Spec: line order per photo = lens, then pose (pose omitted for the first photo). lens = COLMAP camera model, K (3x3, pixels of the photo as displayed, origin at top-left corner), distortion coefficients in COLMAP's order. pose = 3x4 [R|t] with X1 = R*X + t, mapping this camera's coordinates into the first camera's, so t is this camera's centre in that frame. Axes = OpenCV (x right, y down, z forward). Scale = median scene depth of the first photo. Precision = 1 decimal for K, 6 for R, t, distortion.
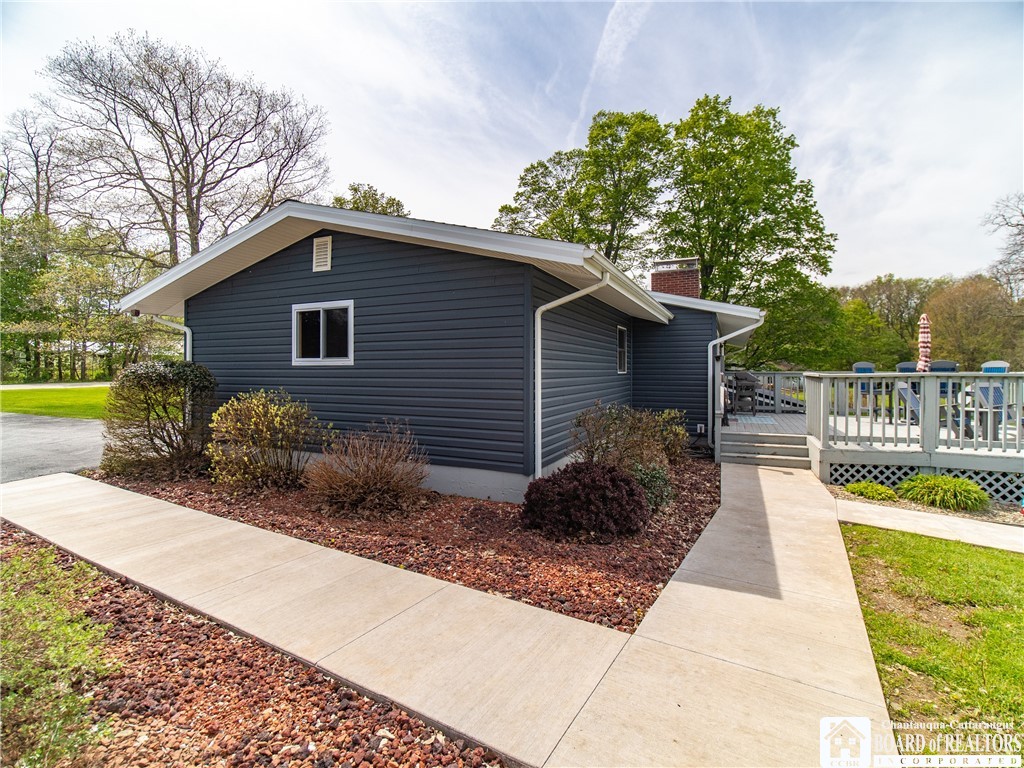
lens RADIAL K [[473.7, 0, 508.7], [0, 473.7, 366.0], [0, 0, 1]] dist [0.002989, -0.007824]
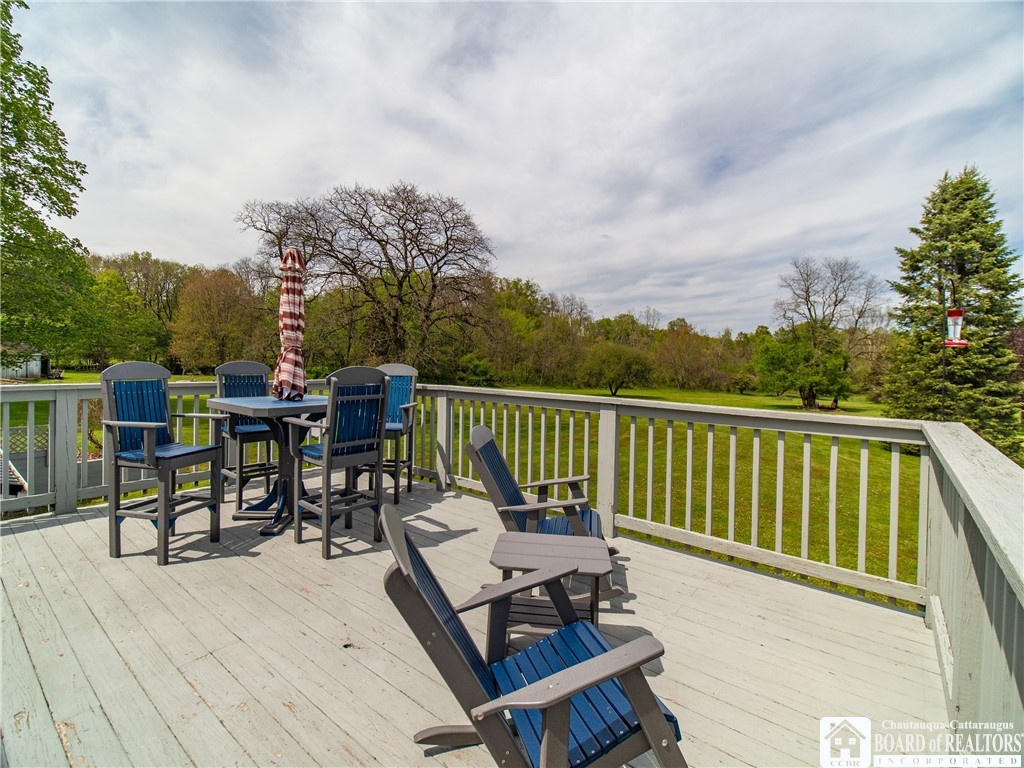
lens RADIAL K [[473.7, 0, 508.7], [0, 473.7, 366.0], [0, 0, 1]] dist [0.002989, -0.007824]
pose [[0.233536, -0.008587, 0.972310, 0.144714], [-0.030442, 0.999406, 0.016138, -0.005393], [-0.971872, -0.033368, 0.233136, 0.198265]]
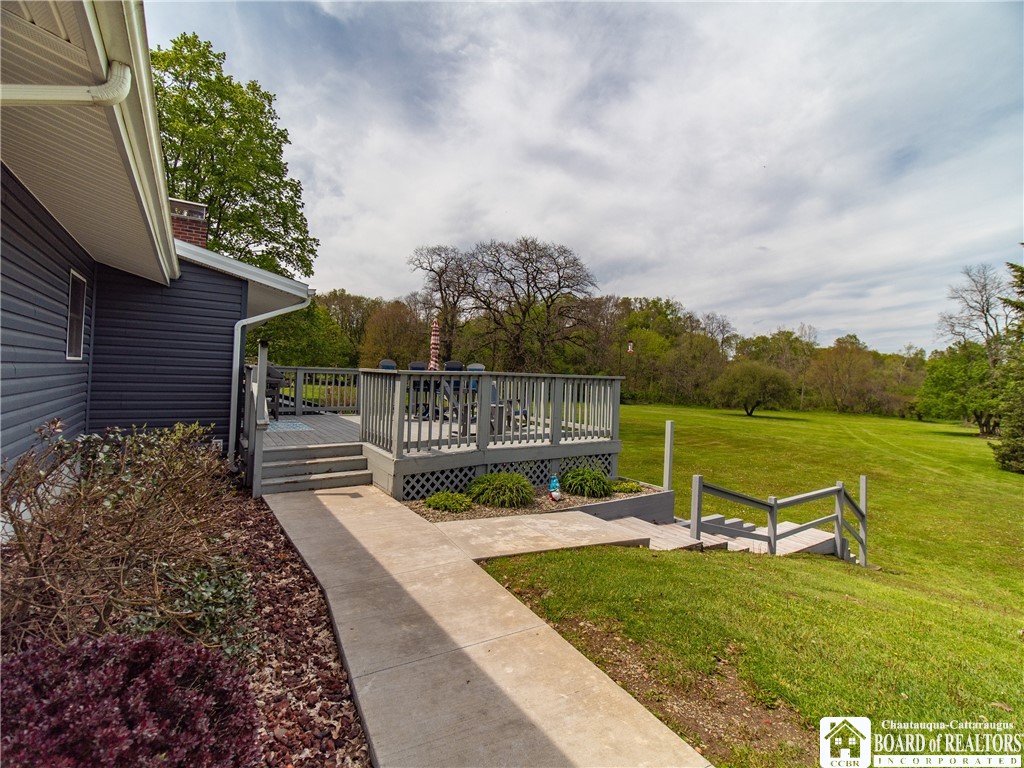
lens RADIAL K [[471.2, 0, 509.3], [0, 471.2, 362.9], [0, 0, 1]] dist [-0.005561, -0.000867]
pose [[0.506321, 0.038847, 0.861469, 0.008733], [-0.038708, 0.999002, -0.022298, 0.003265], [-0.861476, -0.022056, 0.507320, 0.088094]]
